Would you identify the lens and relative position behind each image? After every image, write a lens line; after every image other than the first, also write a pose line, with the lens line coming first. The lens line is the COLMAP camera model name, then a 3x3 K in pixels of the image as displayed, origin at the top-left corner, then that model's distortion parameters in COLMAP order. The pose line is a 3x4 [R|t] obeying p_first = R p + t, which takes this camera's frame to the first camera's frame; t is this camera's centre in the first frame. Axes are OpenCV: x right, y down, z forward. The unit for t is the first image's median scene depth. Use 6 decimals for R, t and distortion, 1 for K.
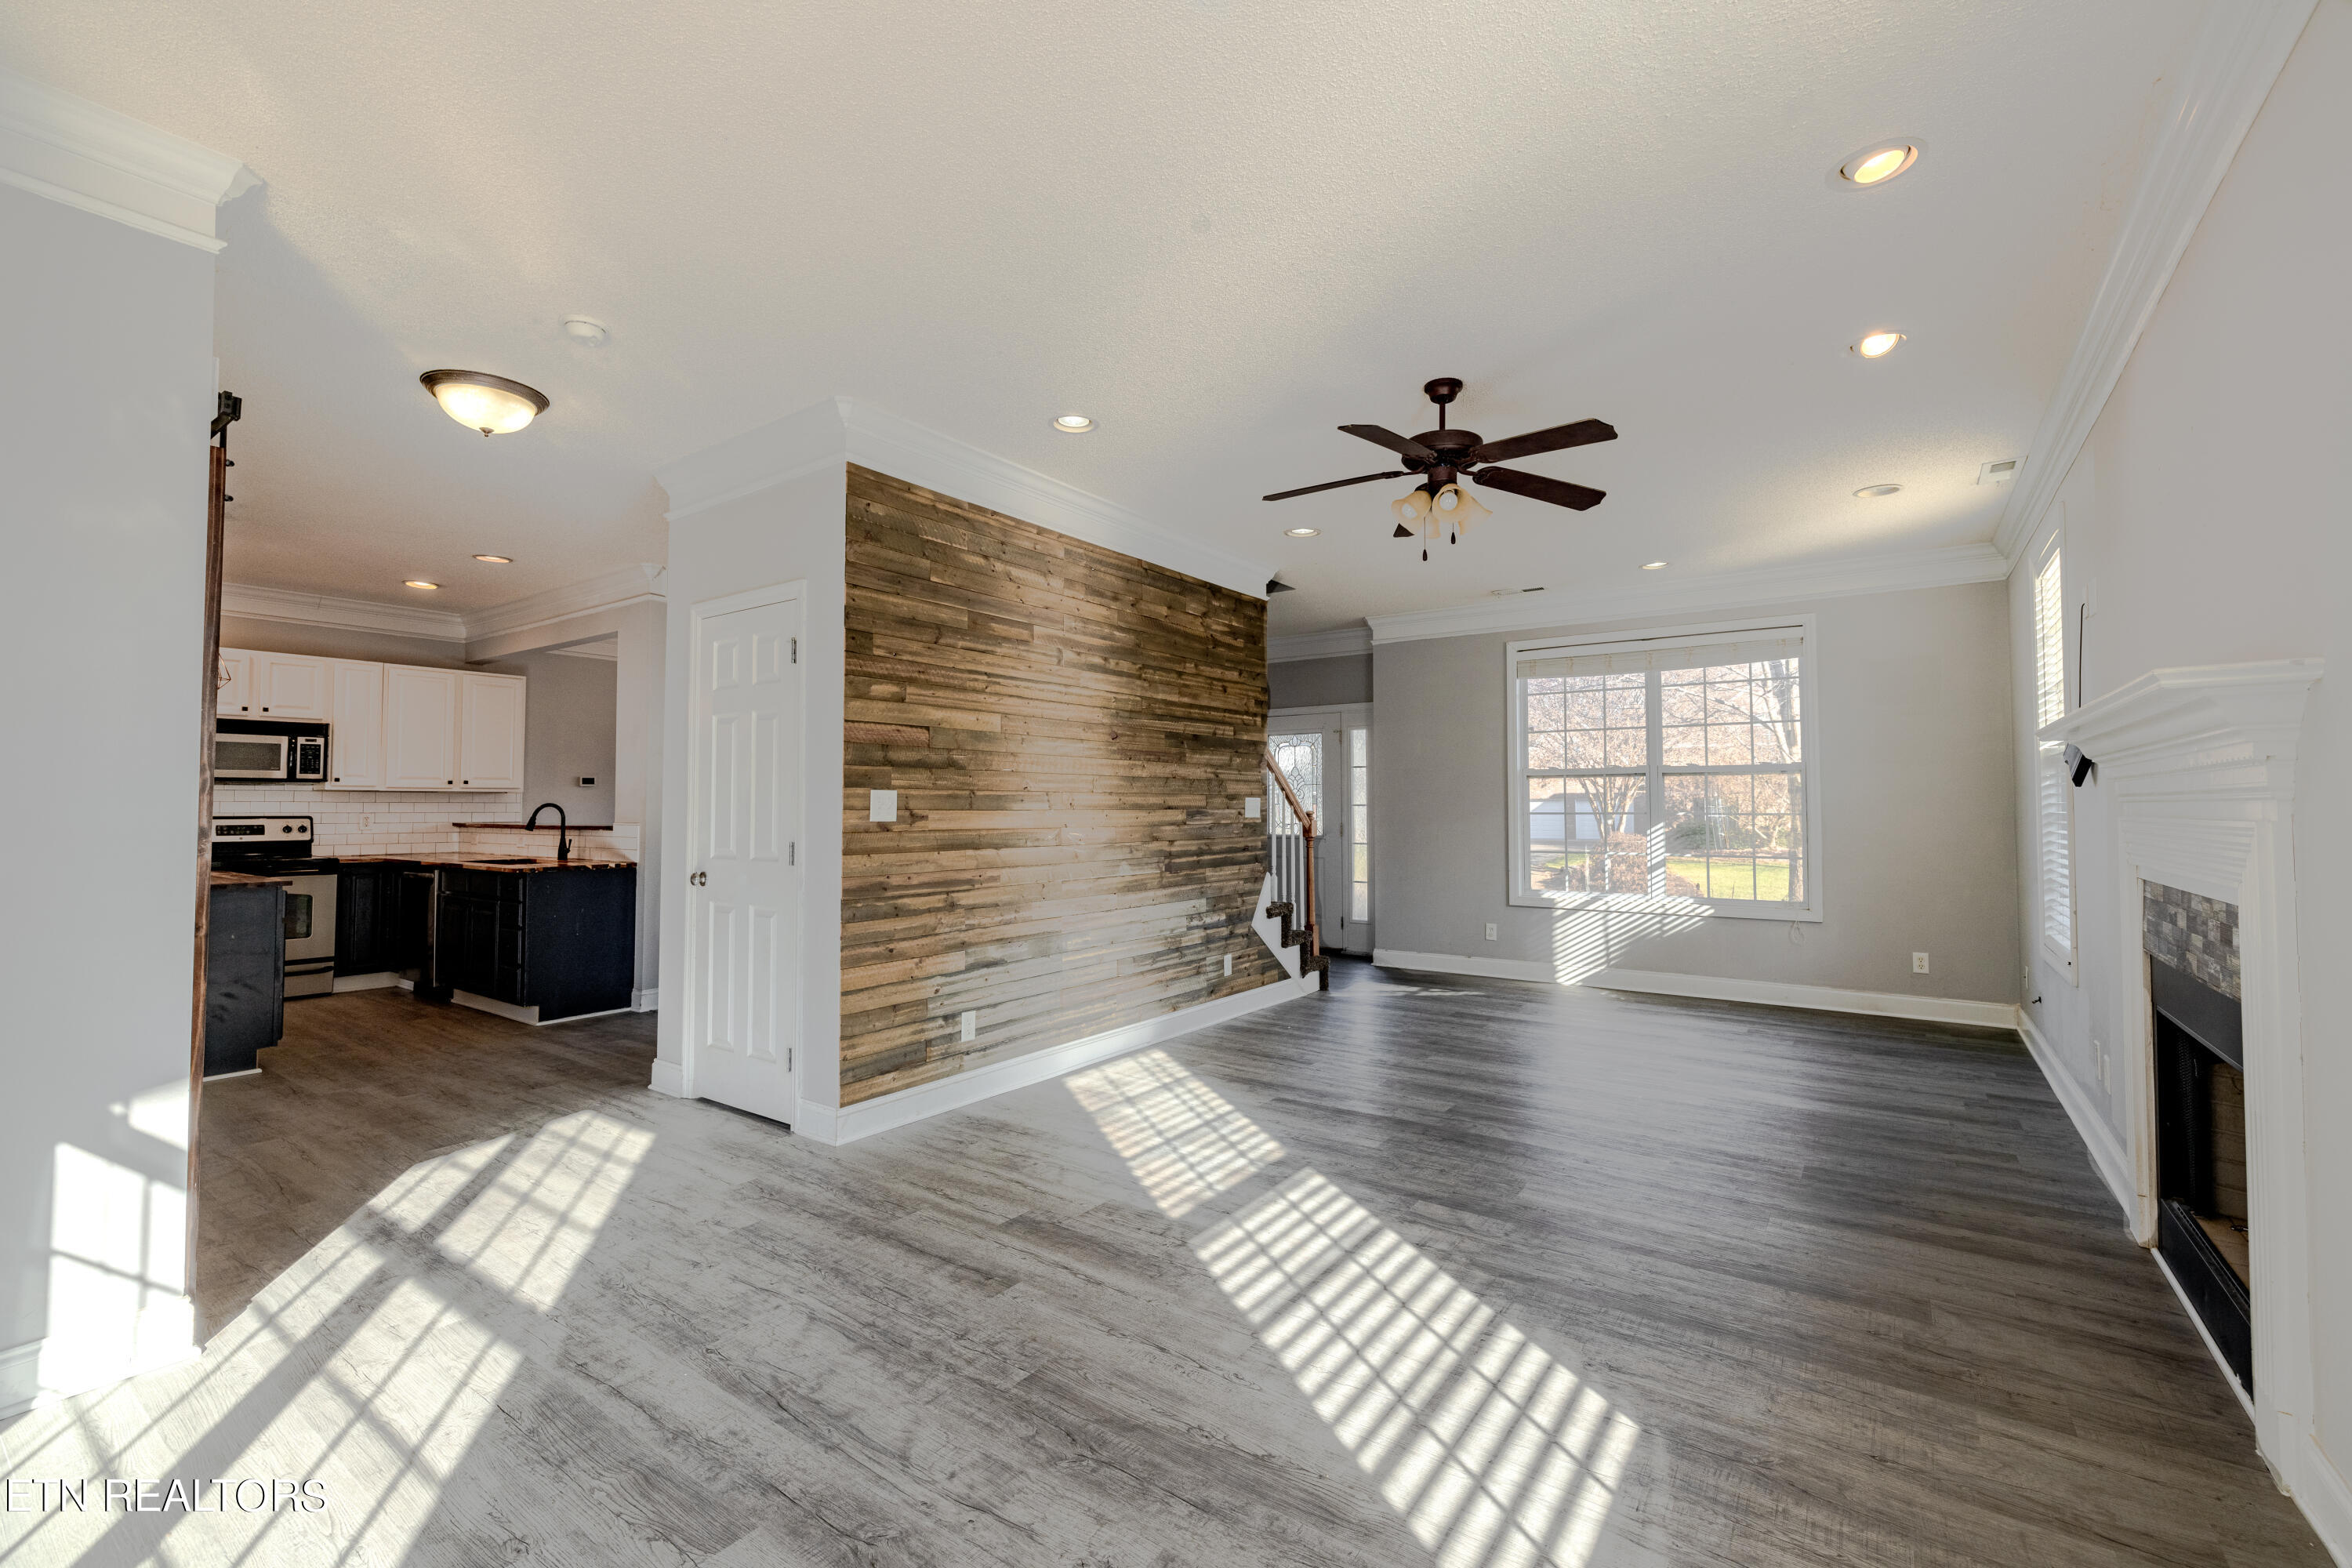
lens RADIAL K [[987.0, 0, 1166.7], [0, 987.0, 779.5], [0, 0, 1]] dist [0.001338, 0.000266]
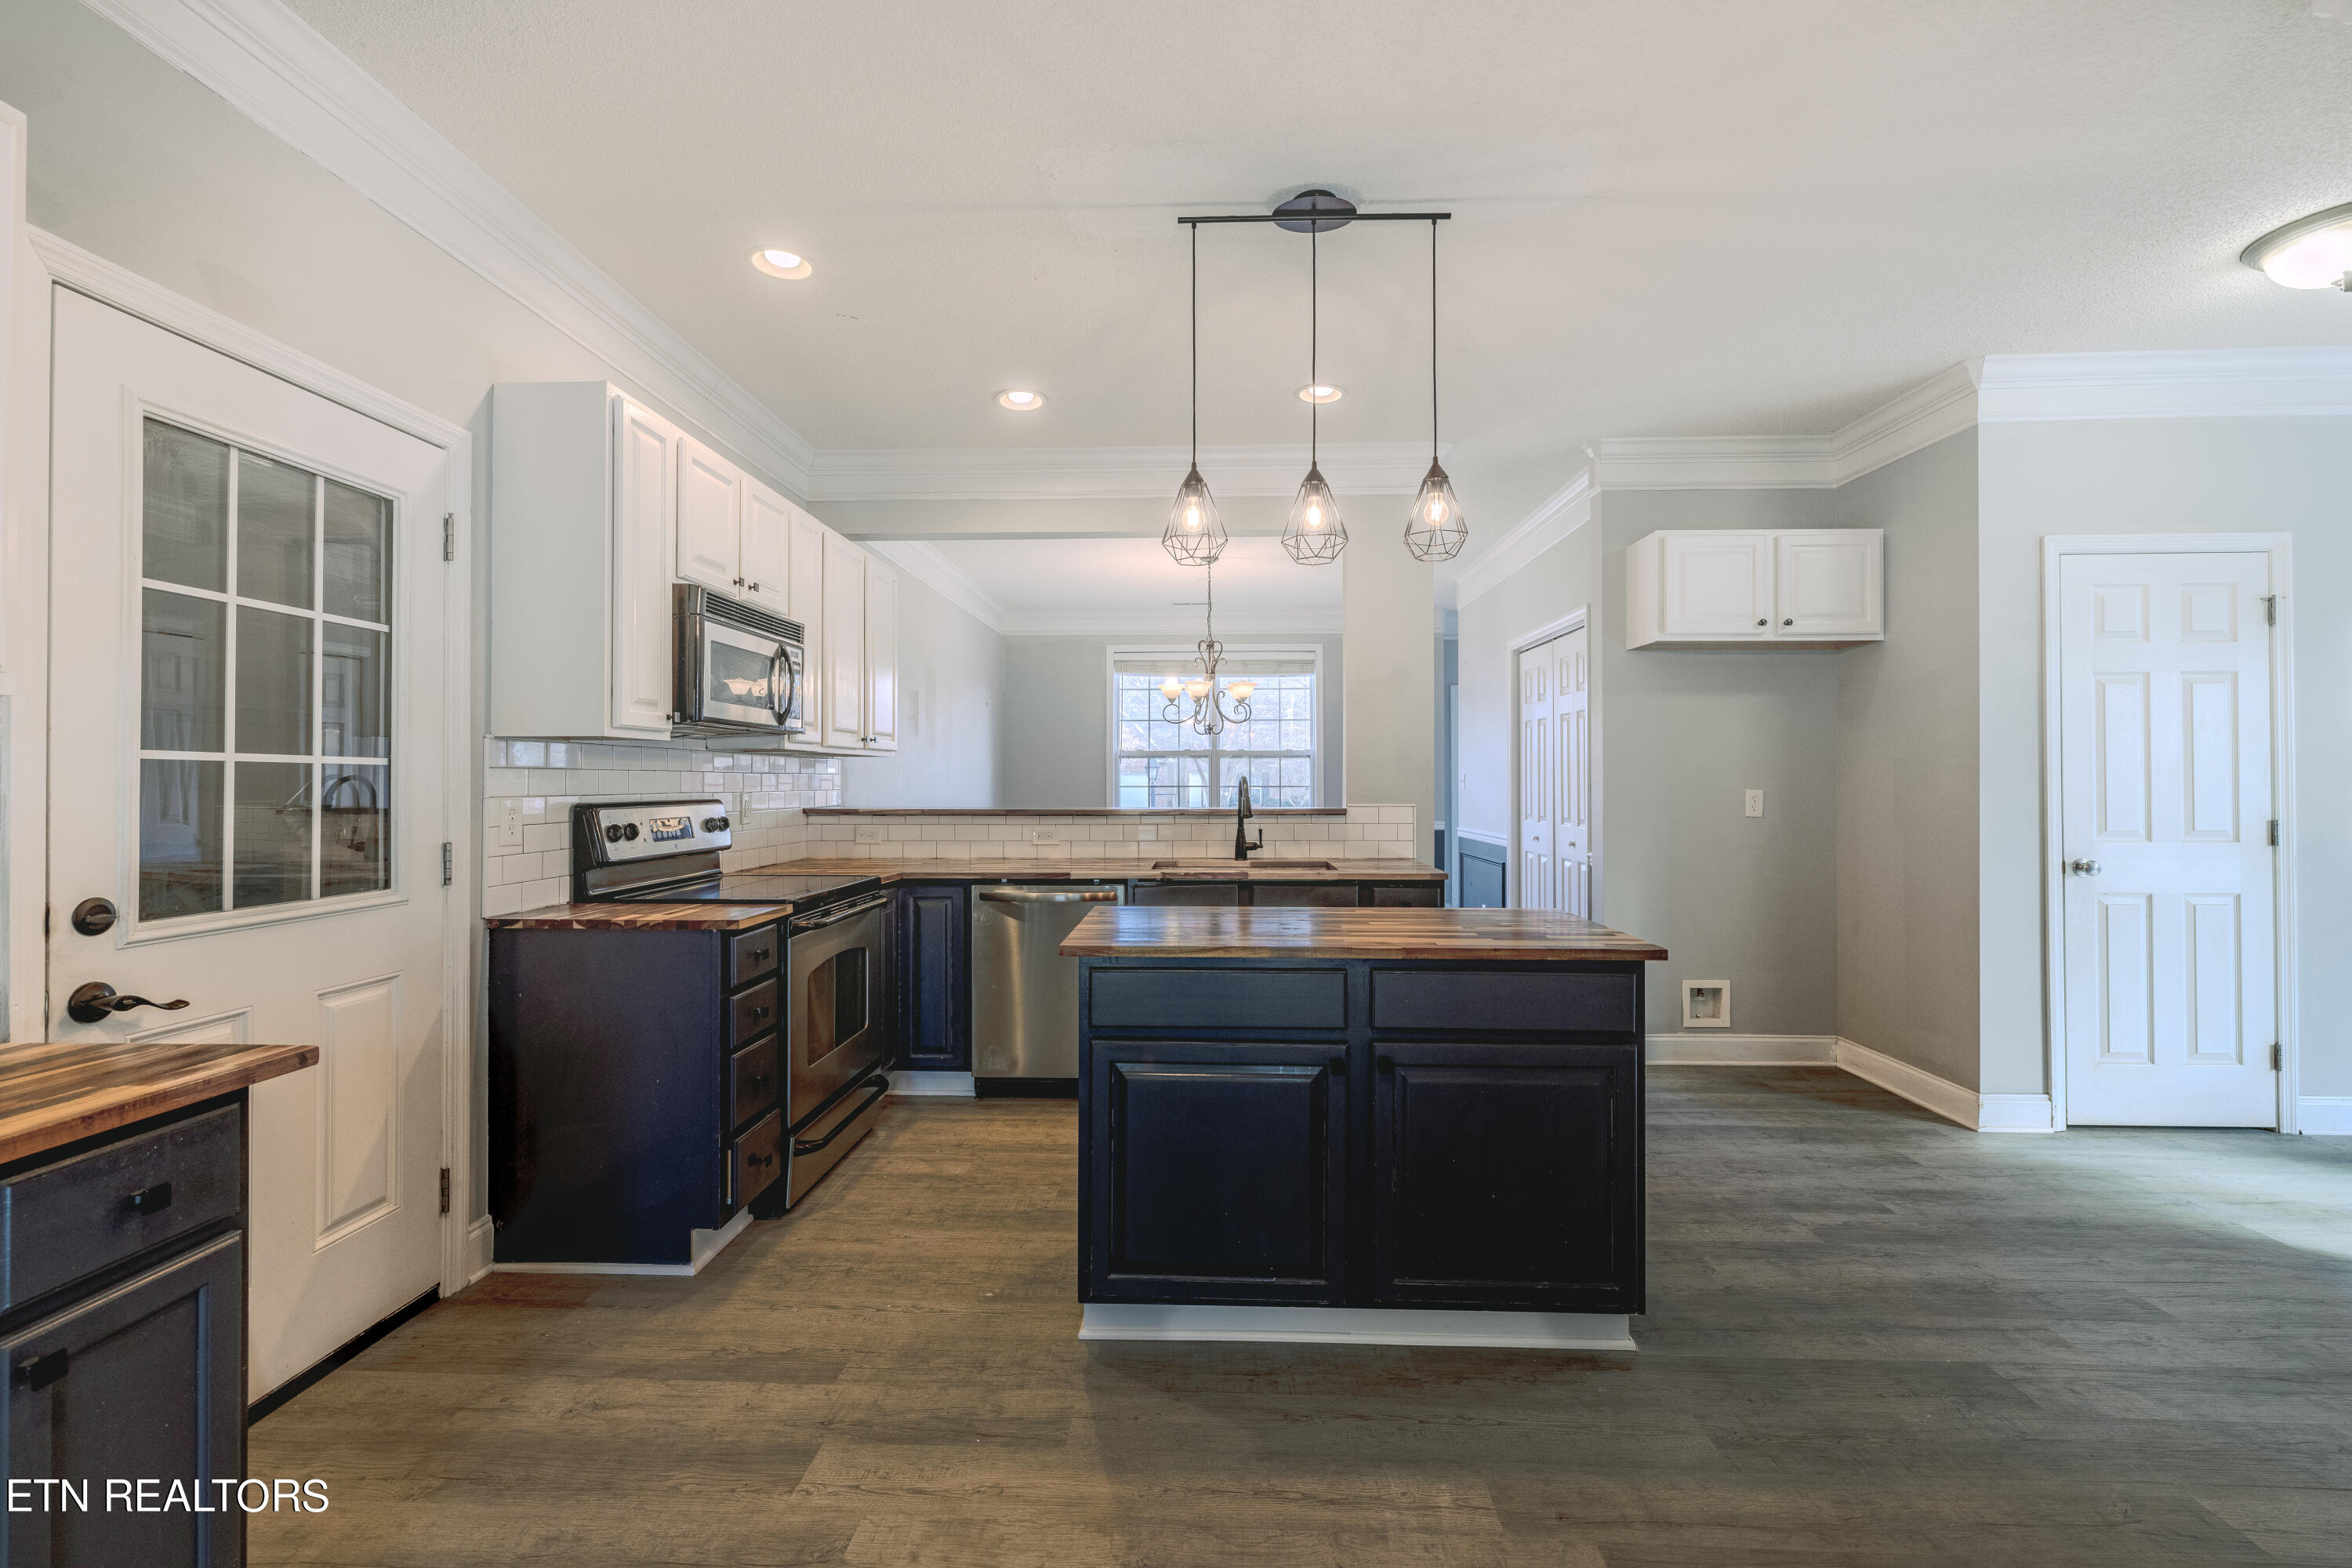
lens RADIAL K [[987.0, 0, 1166.7], [0, 987.0, 779.5], [0, 0, 1]] dist [0.001338, 0.000266]
pose [[0.835330, 0.002674, 0.549742, -0.991350], [-0.014693, 0.999740, 0.017464, 0.013282], [-0.549552, -0.022665, 0.835152, 0.442258]]
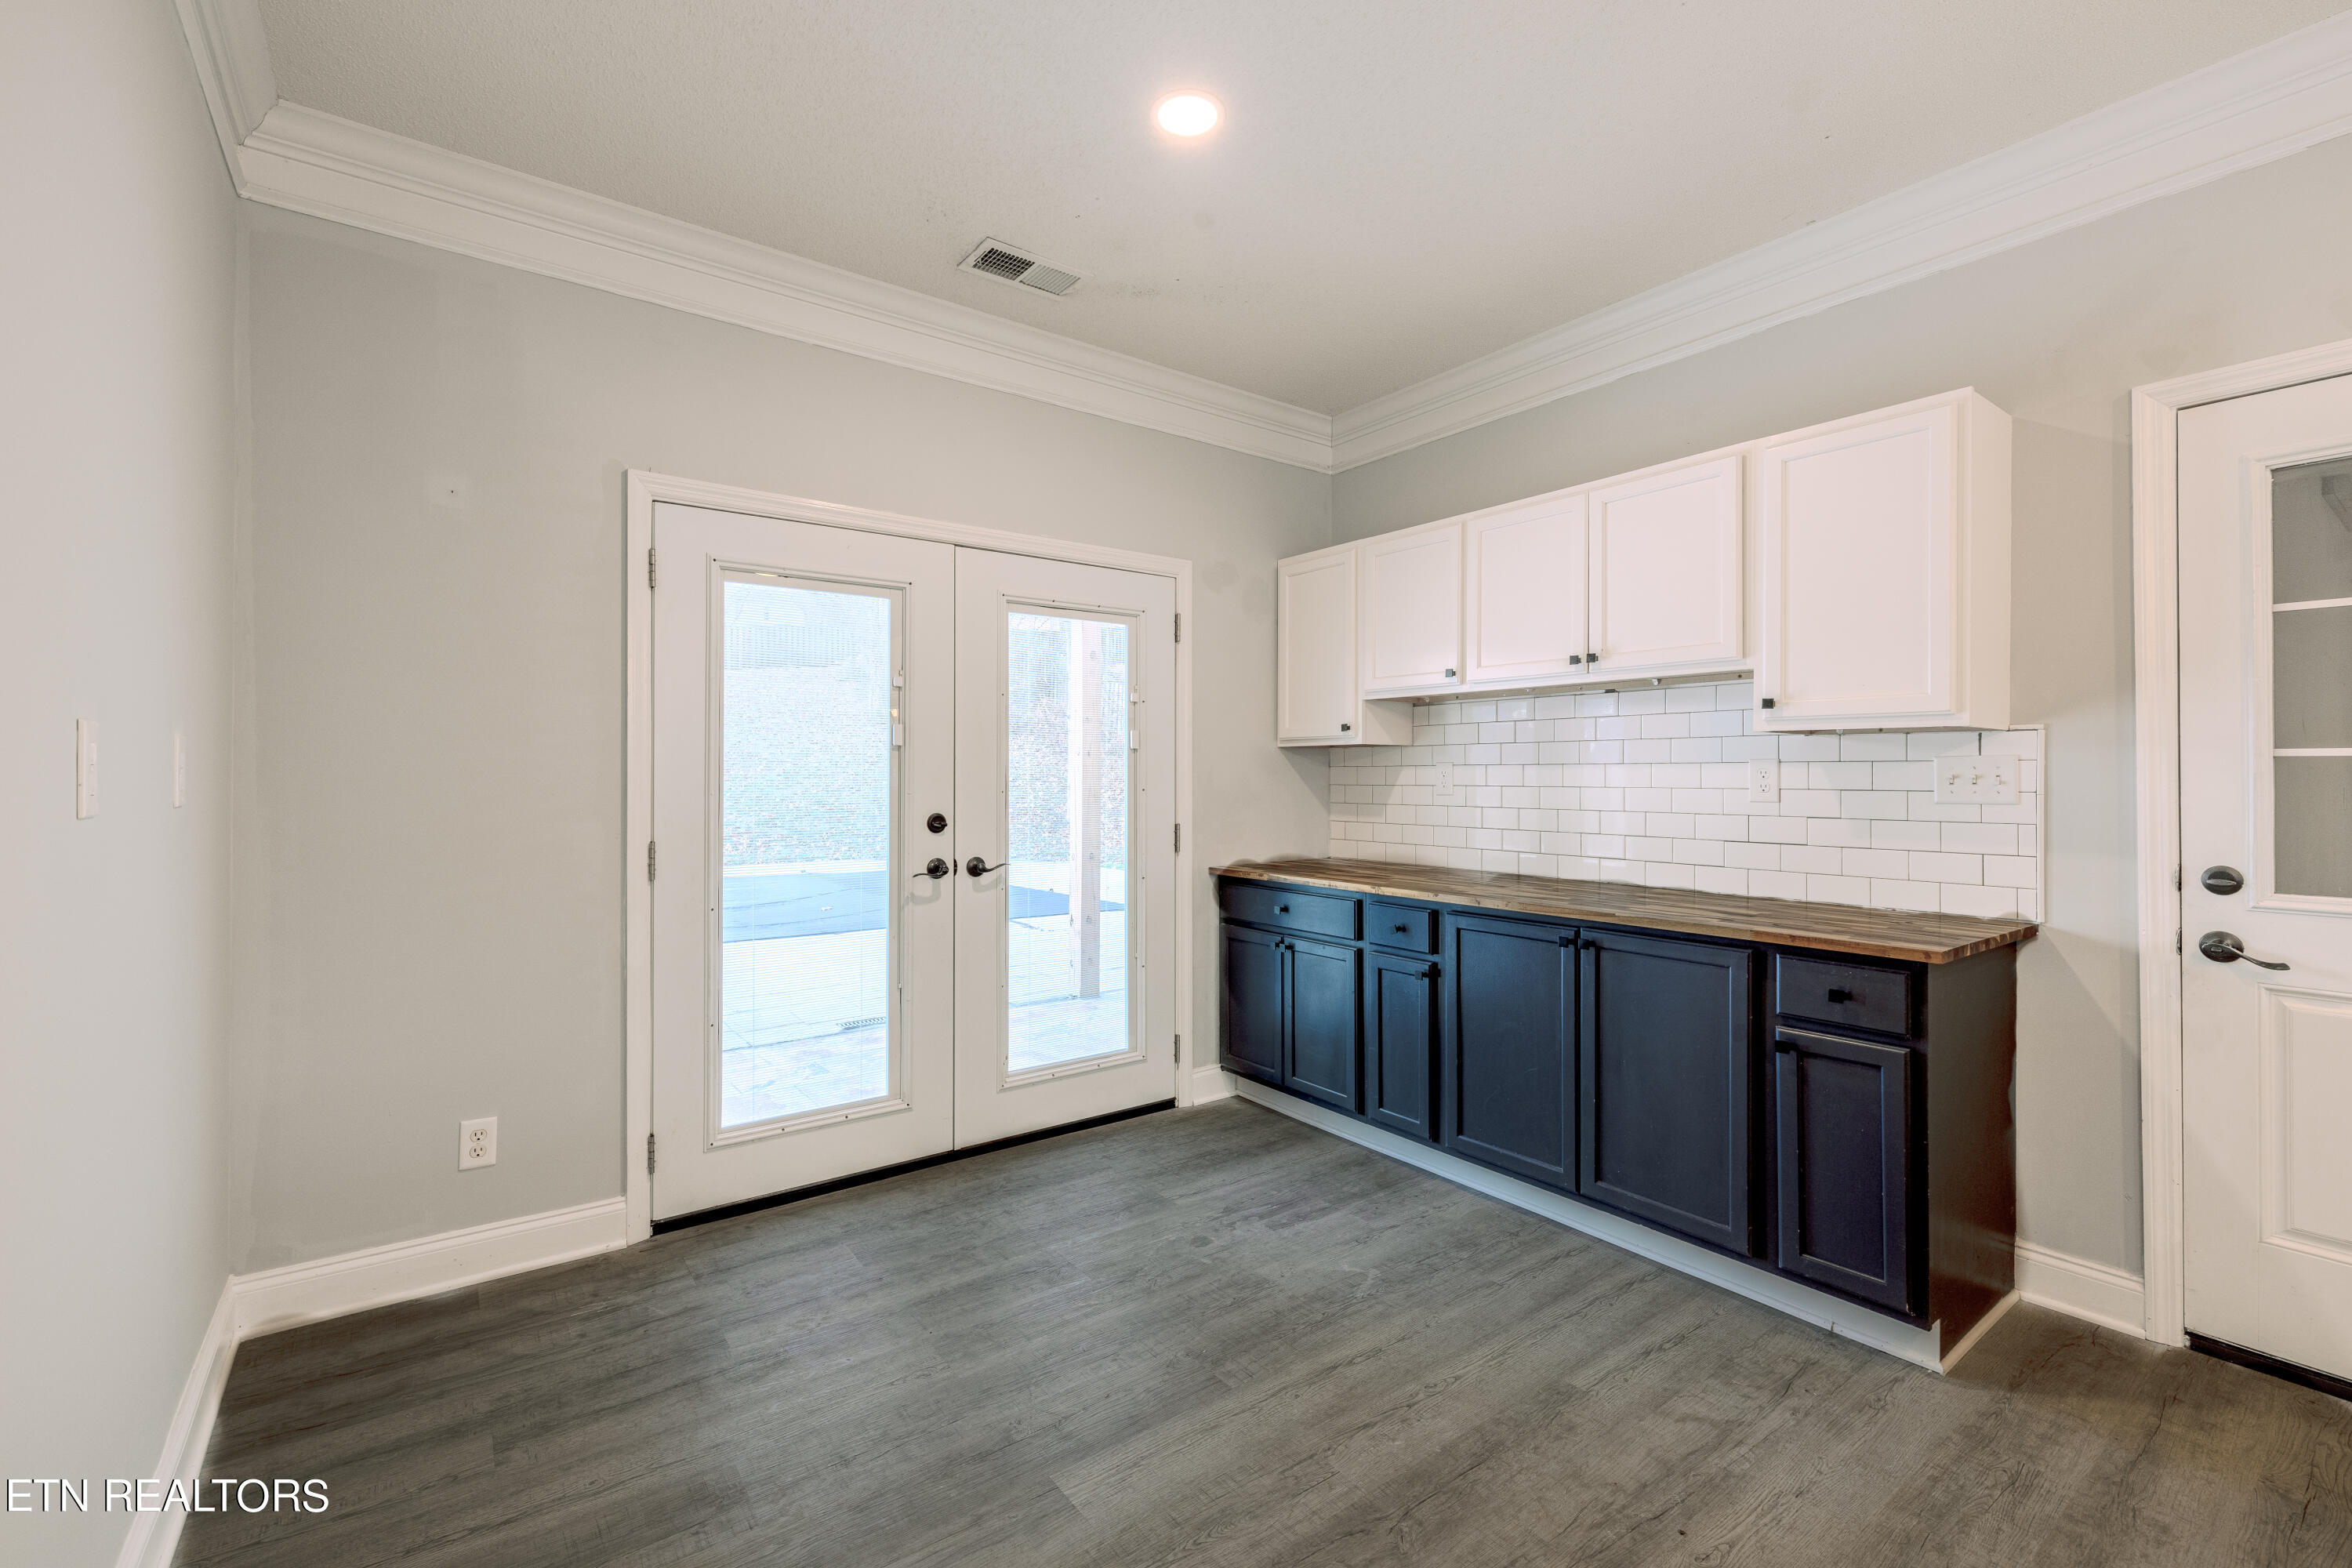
lens RADIAL K [[987.0, 0, 1166.7], [0, 987.0, 779.5], [0, 0, 1]] dist [0.001338, 0.000266]
pose [[-0.310892, 0.001318, -0.950444, -0.668360], [0.024898, 0.999667, -0.006758, 0.017083], [0.950119, -0.025765, -0.310822, 0.573830]]
